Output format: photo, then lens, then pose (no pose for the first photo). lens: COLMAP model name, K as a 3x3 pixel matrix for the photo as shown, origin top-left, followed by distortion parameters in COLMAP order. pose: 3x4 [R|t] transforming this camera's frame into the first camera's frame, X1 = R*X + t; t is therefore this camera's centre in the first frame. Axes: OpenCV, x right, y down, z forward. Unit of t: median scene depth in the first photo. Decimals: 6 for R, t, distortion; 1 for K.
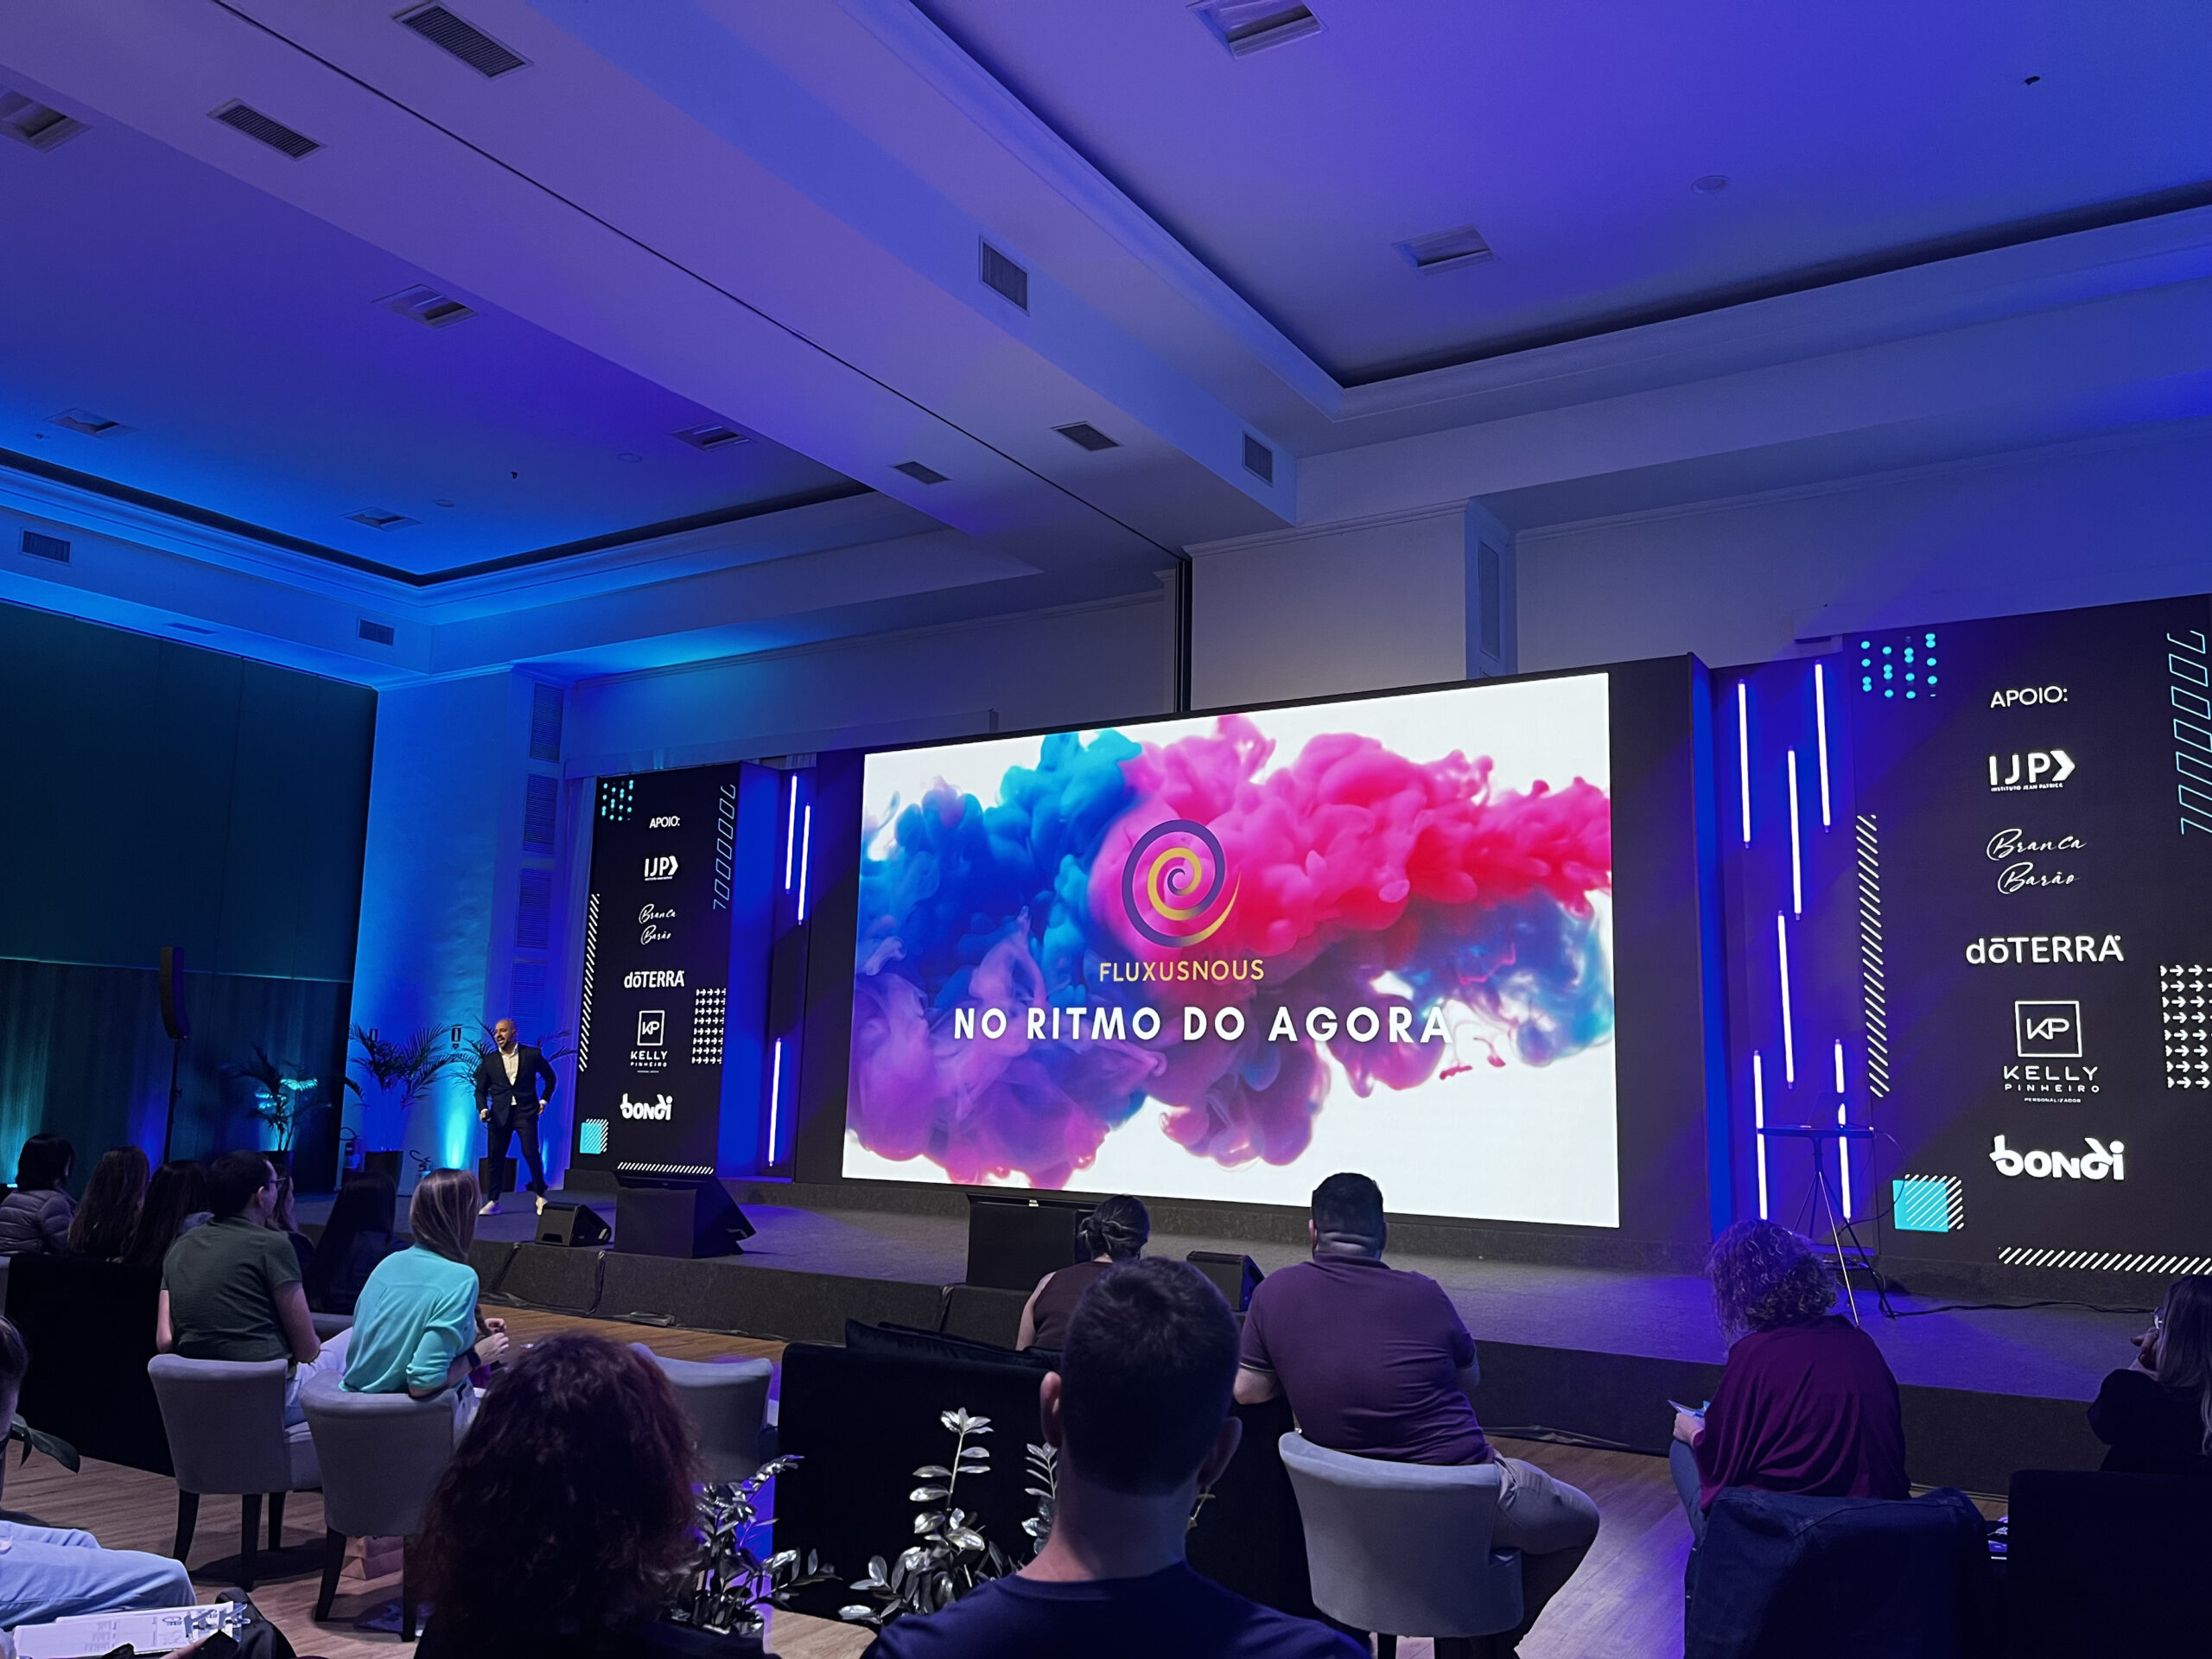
lens RADIAL K [[1702.0, 0, 1103.9], [0, 1702.0, 830.3], [0, 0, 1]] dist [0.069596, 0.000989]
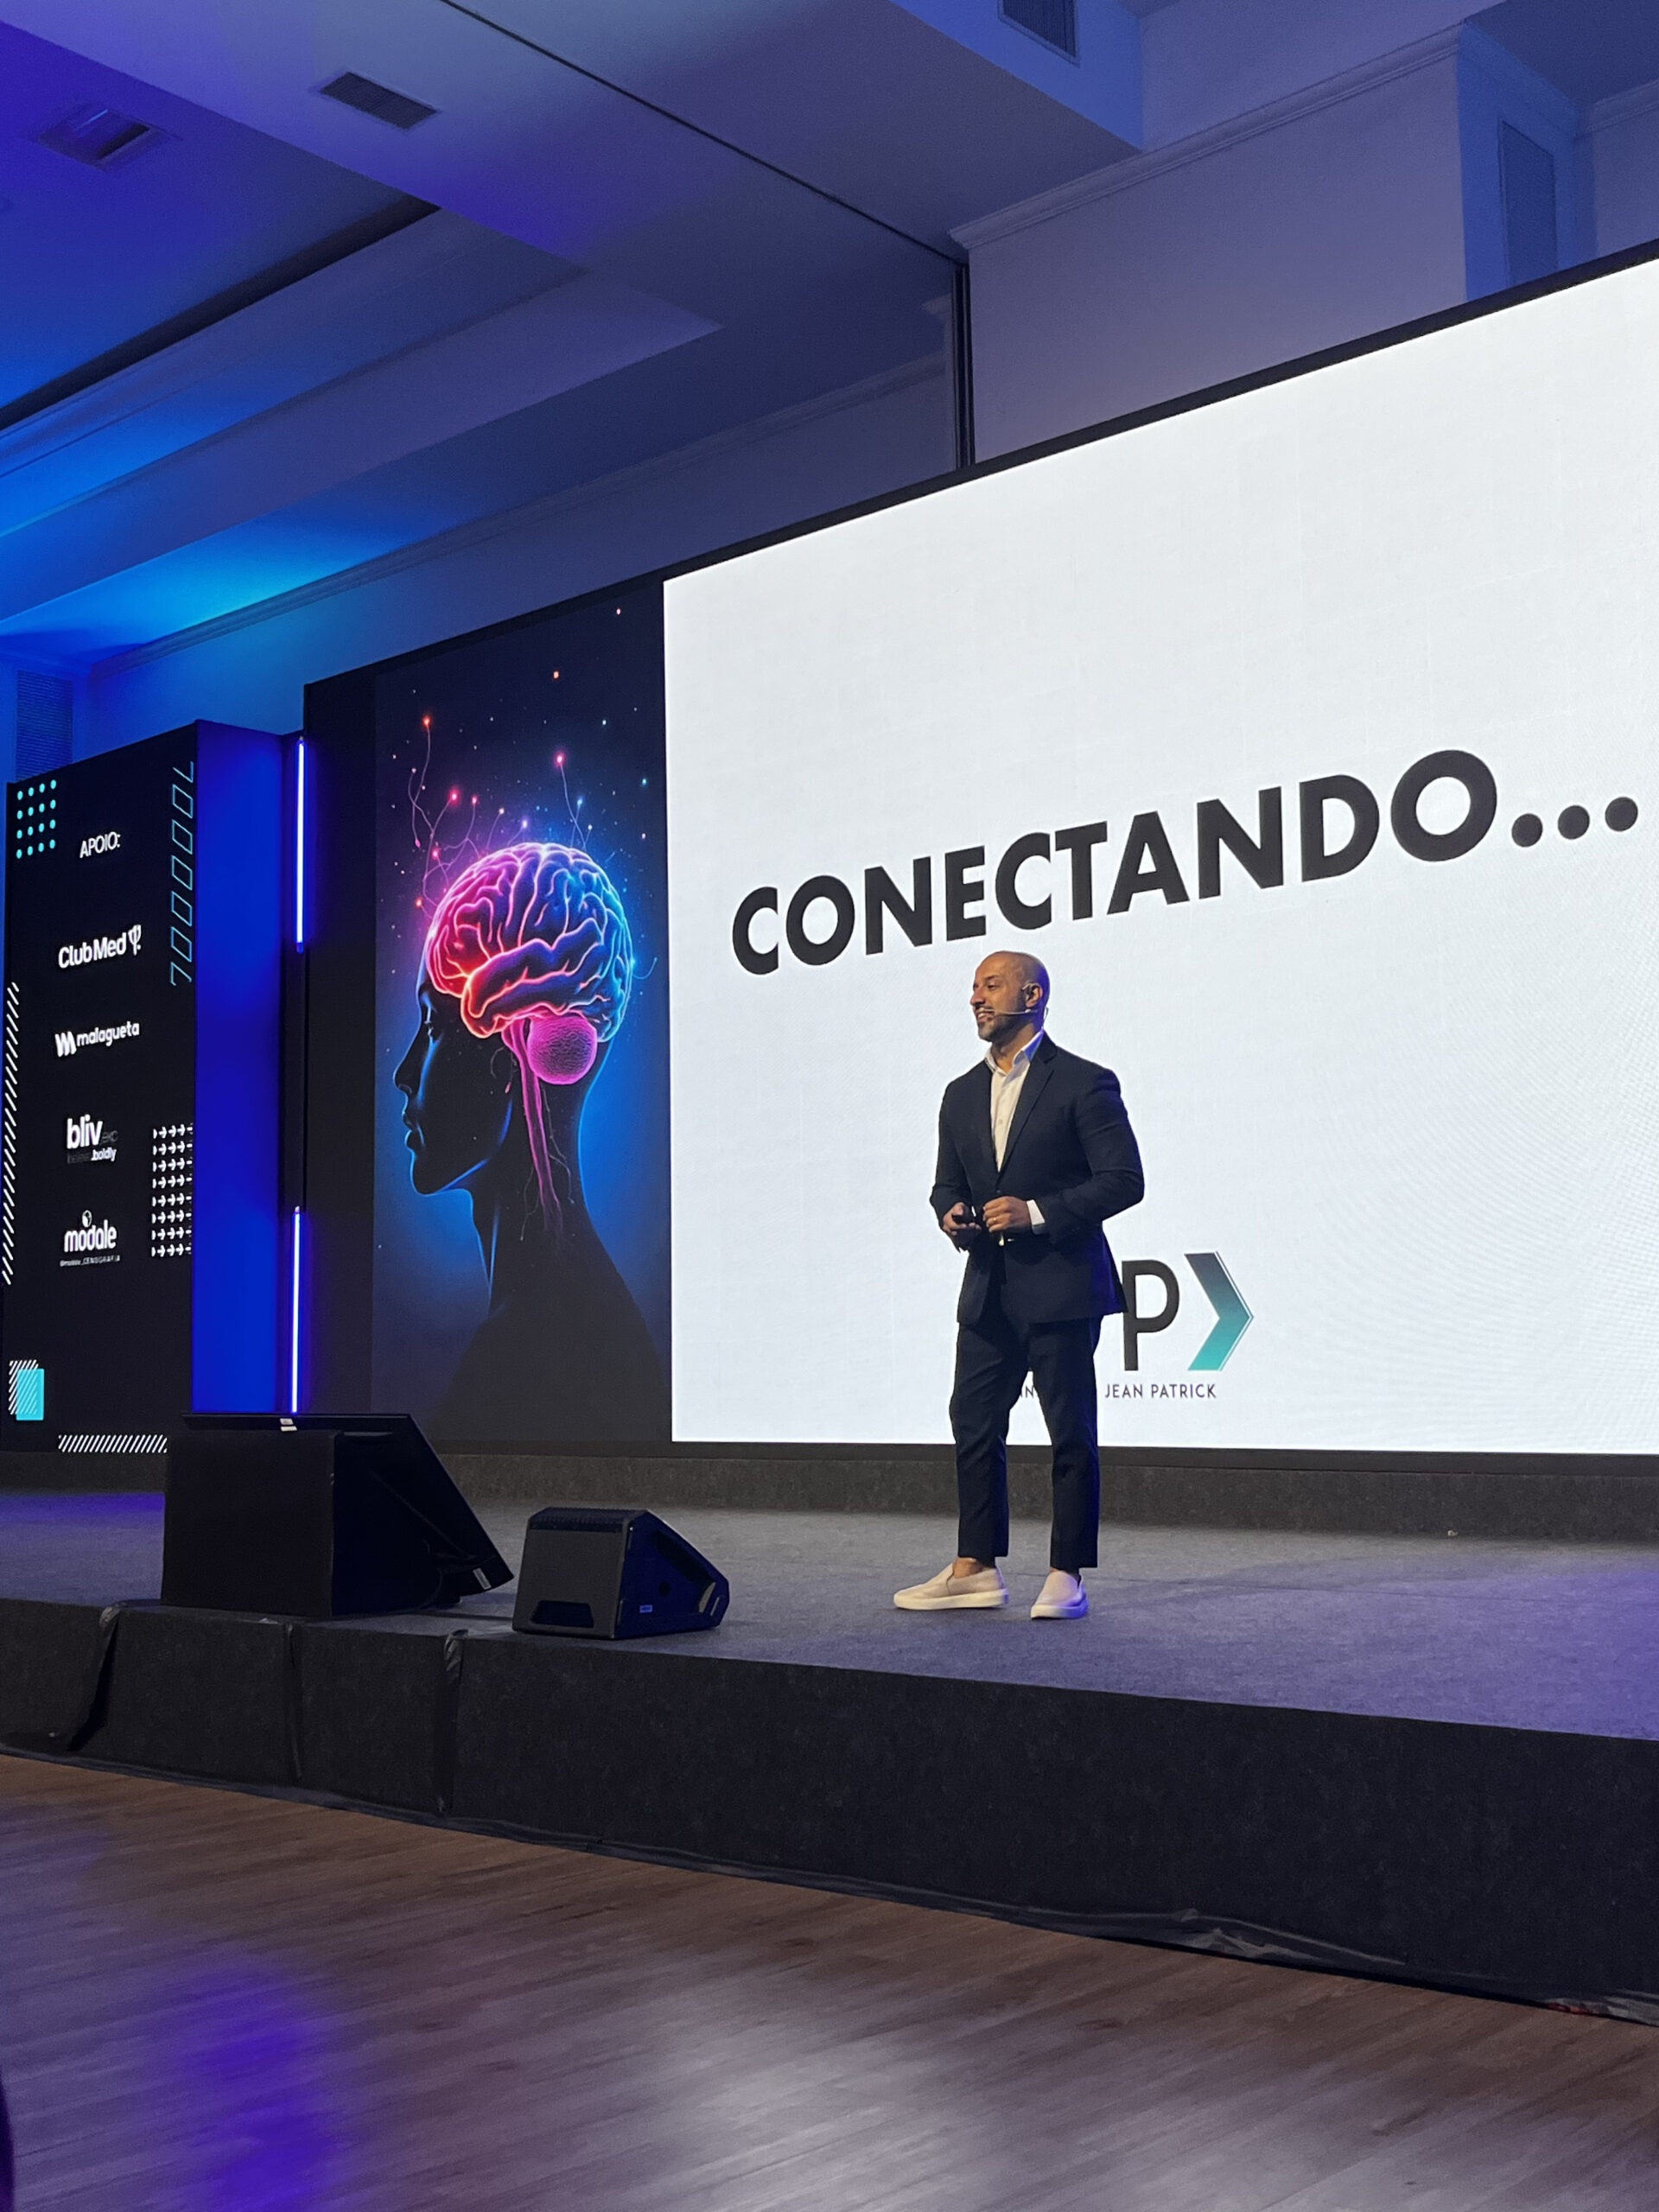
lens RADIAL K [[2486.0, 0, 878.9], [0, 2486.0, 1130.4], [0, 0, 1]] dist [0.053715, 0.000000]
pose [[0.983474, -0.057458, -0.171690, 0.143608], [0.065967, 0.996839, 0.044265, 0.073904], [0.168604, -0.054860, 0.984156, 0.228042]]
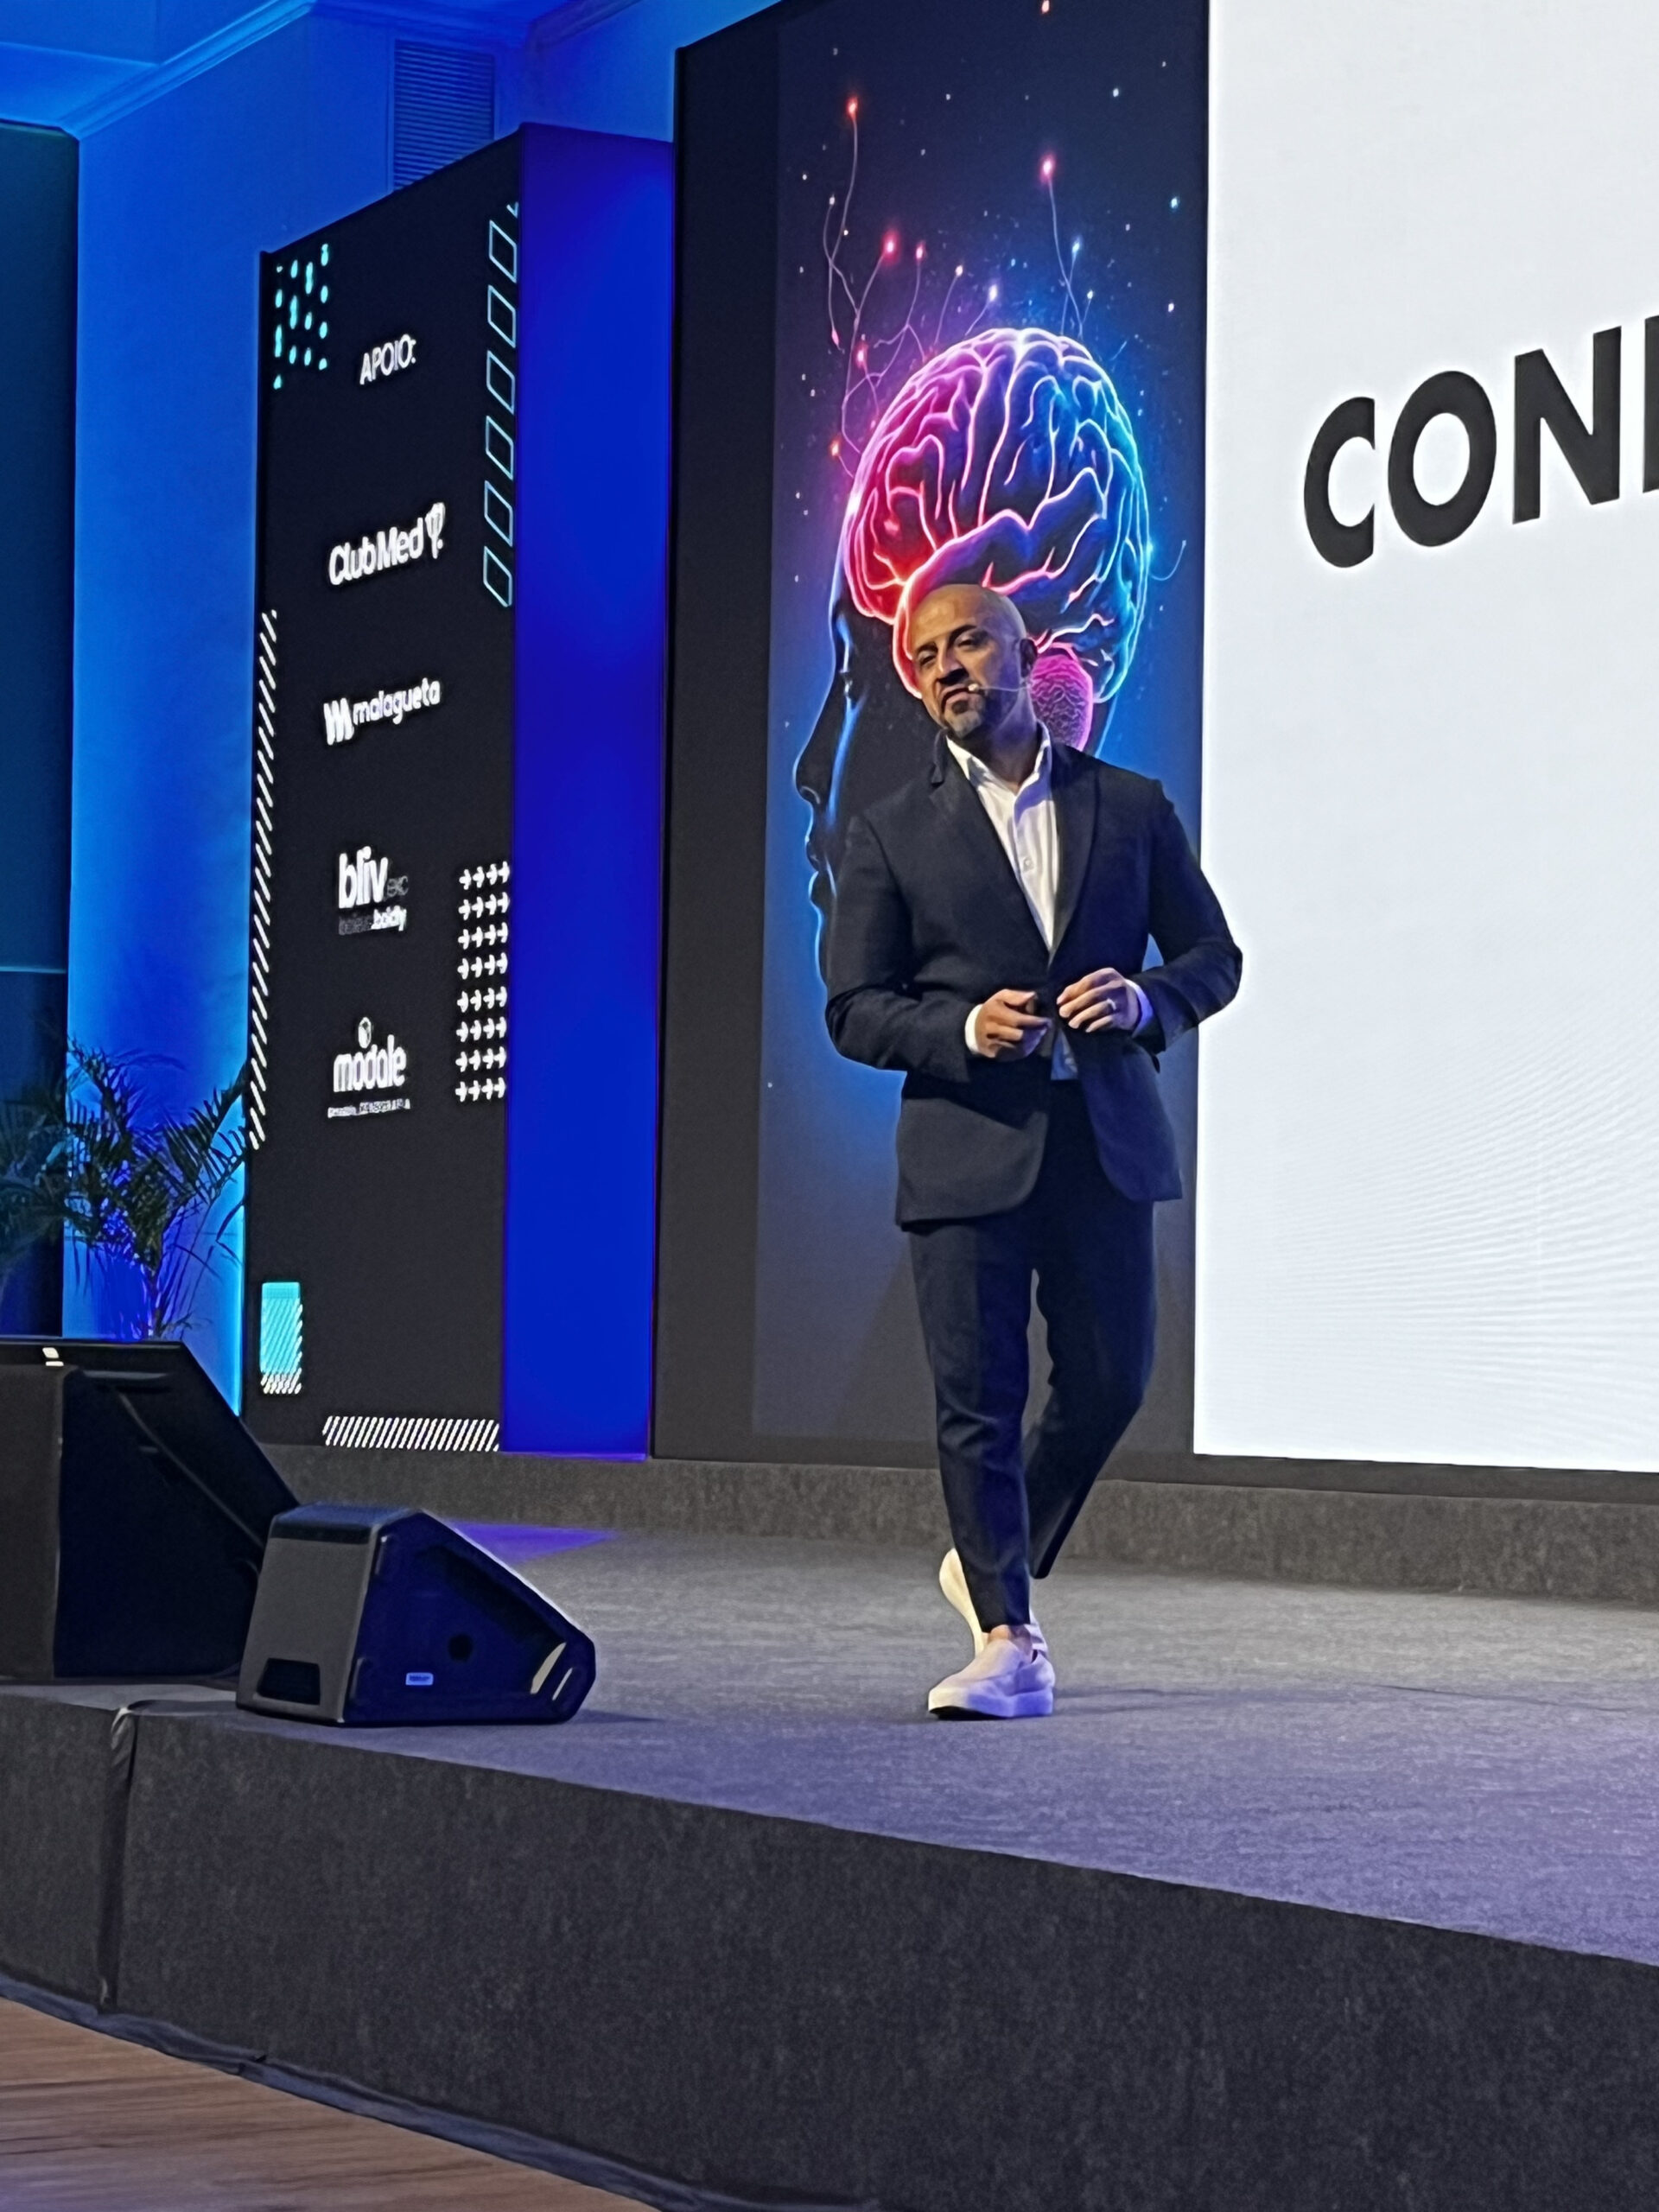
lens RADIAL K [[5000.9, 0, 838.5], [0, 5000.9, 1083.5], [0, 0, 1]] dist [0.193363, 0.000000]
pose [[0.871300, -0.040913, -0.489042, 0.278931], [0.079378, 0.995146, 0.058169, 0.085046], [0.484289, -0.089502, 0.870318, 0.228786]]
